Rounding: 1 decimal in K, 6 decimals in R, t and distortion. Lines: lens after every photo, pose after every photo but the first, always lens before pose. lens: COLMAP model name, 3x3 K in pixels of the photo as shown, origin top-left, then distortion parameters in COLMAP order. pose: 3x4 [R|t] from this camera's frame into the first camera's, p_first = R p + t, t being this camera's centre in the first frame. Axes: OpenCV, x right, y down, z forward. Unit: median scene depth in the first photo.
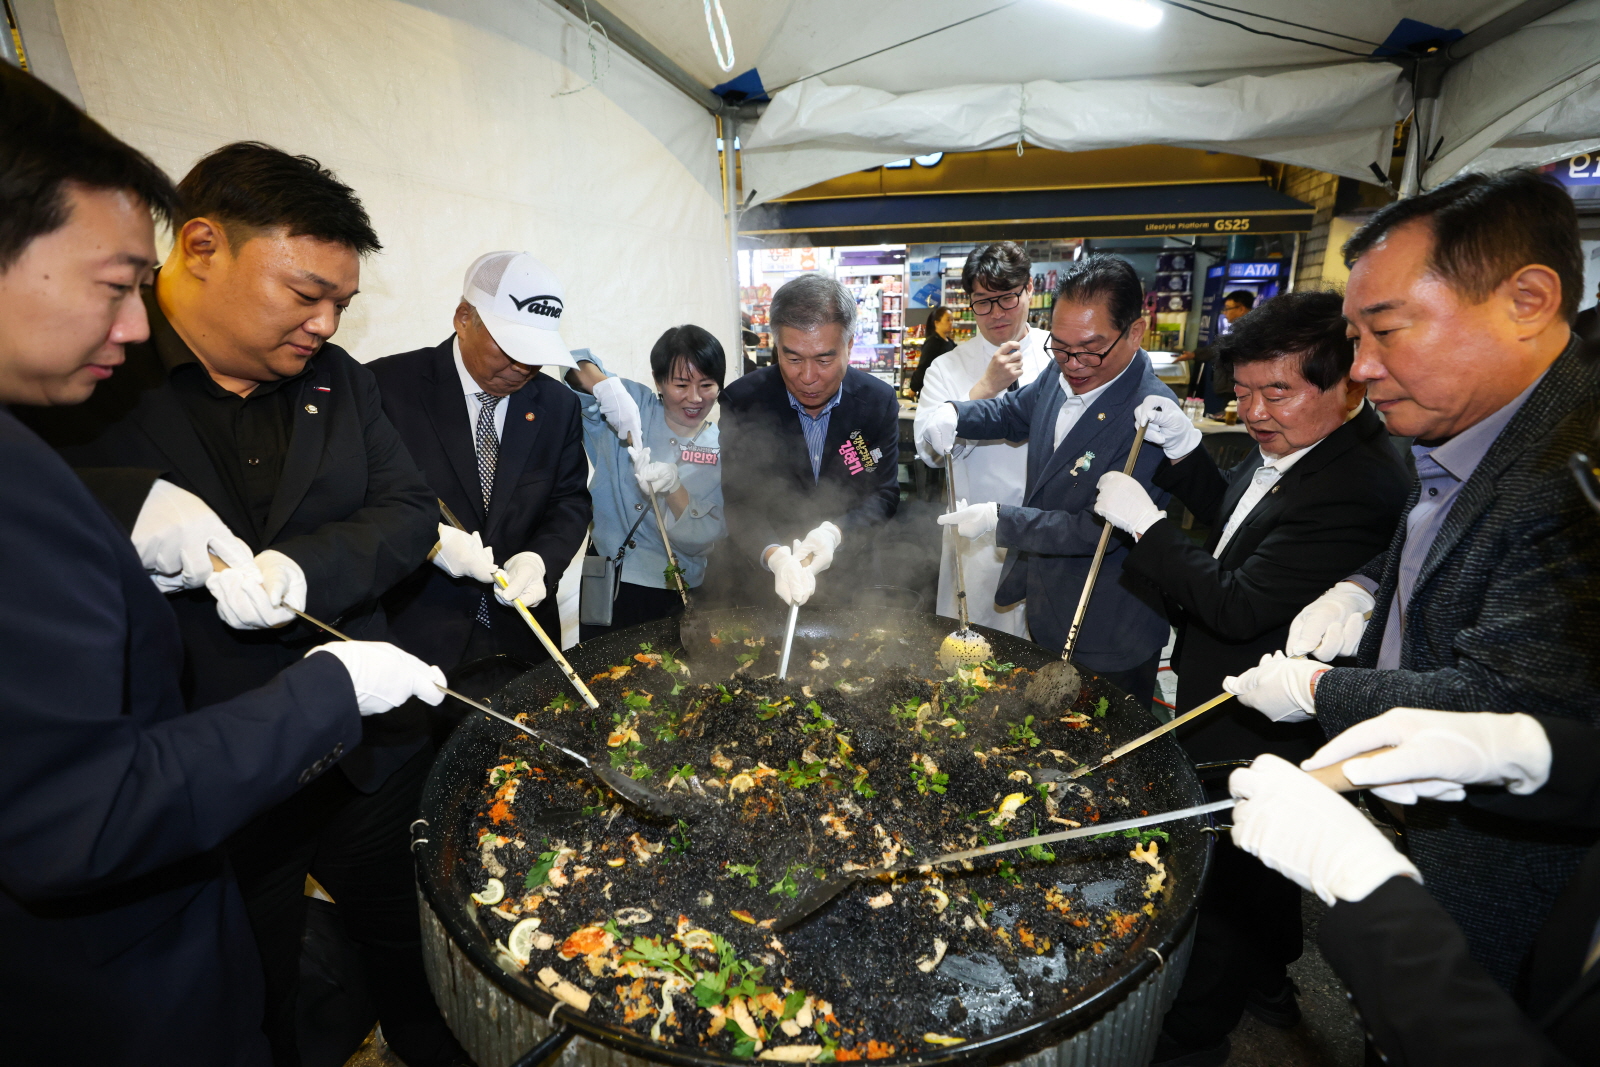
lens RADIAL K [[719.9, 0, 800.0], [0, 719.9, 533.5], [0, 0, 1]] dist [-0.044054, 0.010689]
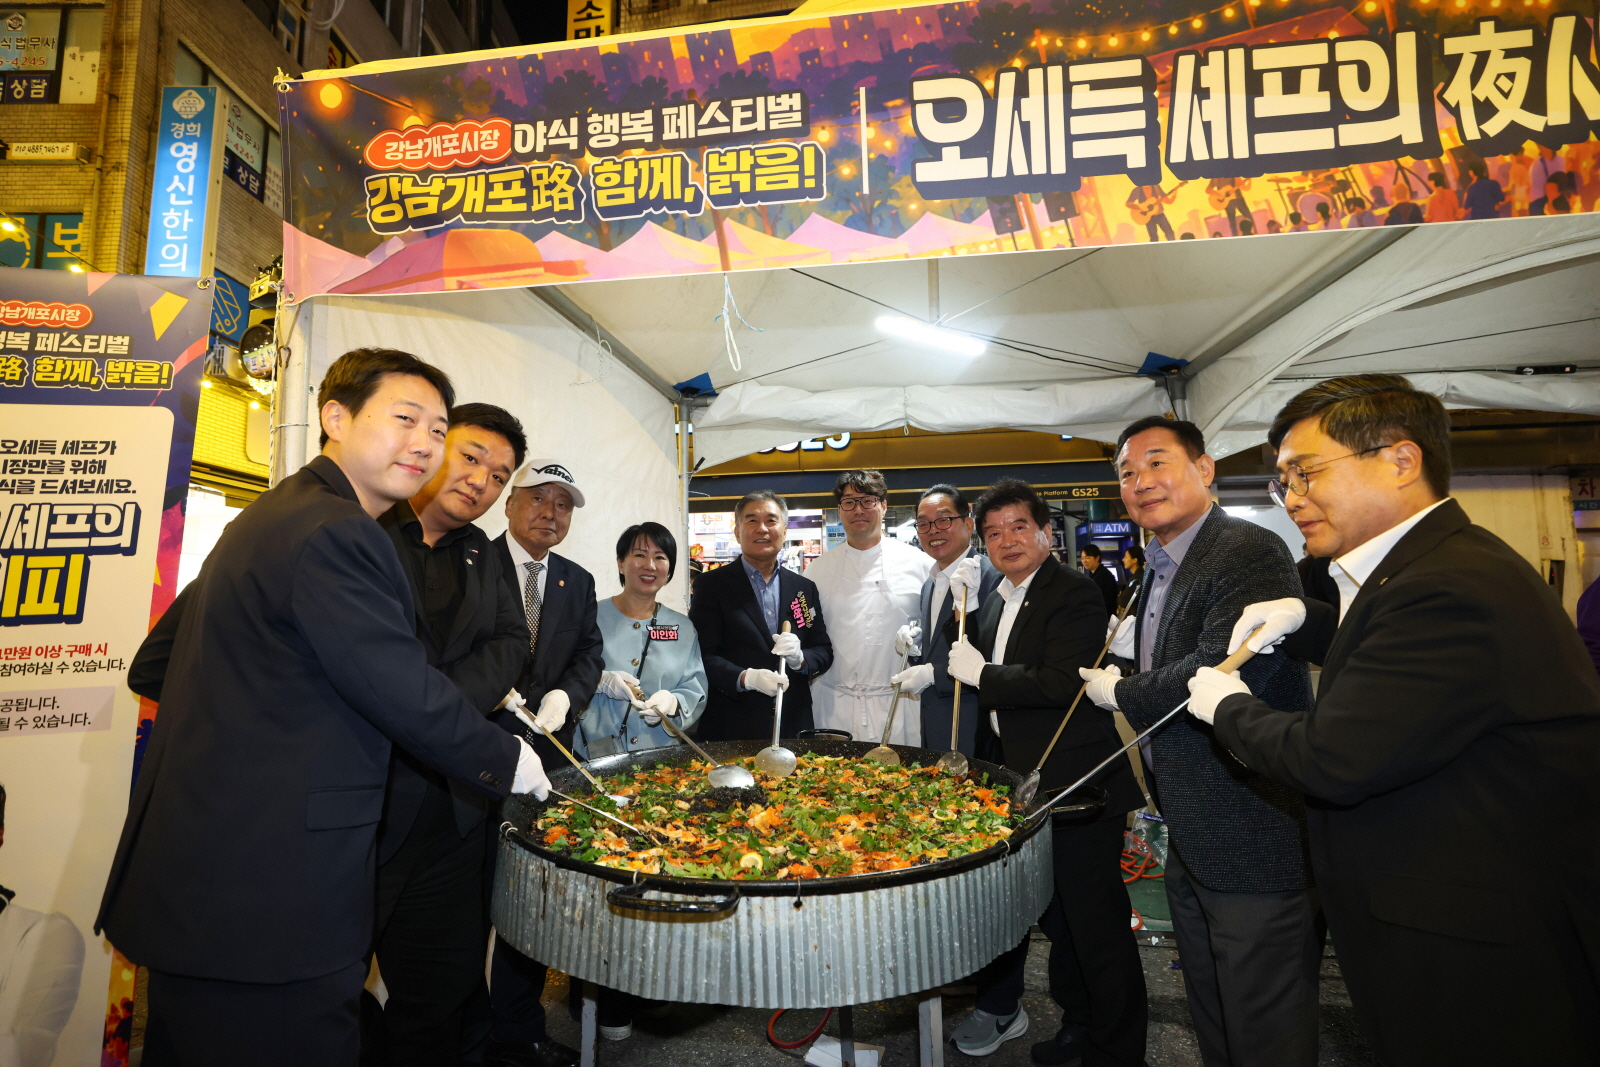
lens RADIAL K [[719.9, 0, 800.0], [0, 719.9, 533.5], [0, 0, 1]] dist [-0.044054, 0.010689]
pose [[0.994239, 0.004647, 0.107089, -0.032493], [0.033977, 0.933878, -0.355973, 0.113494], [-0.101663, 0.357561, 0.928340, -0.166126]]
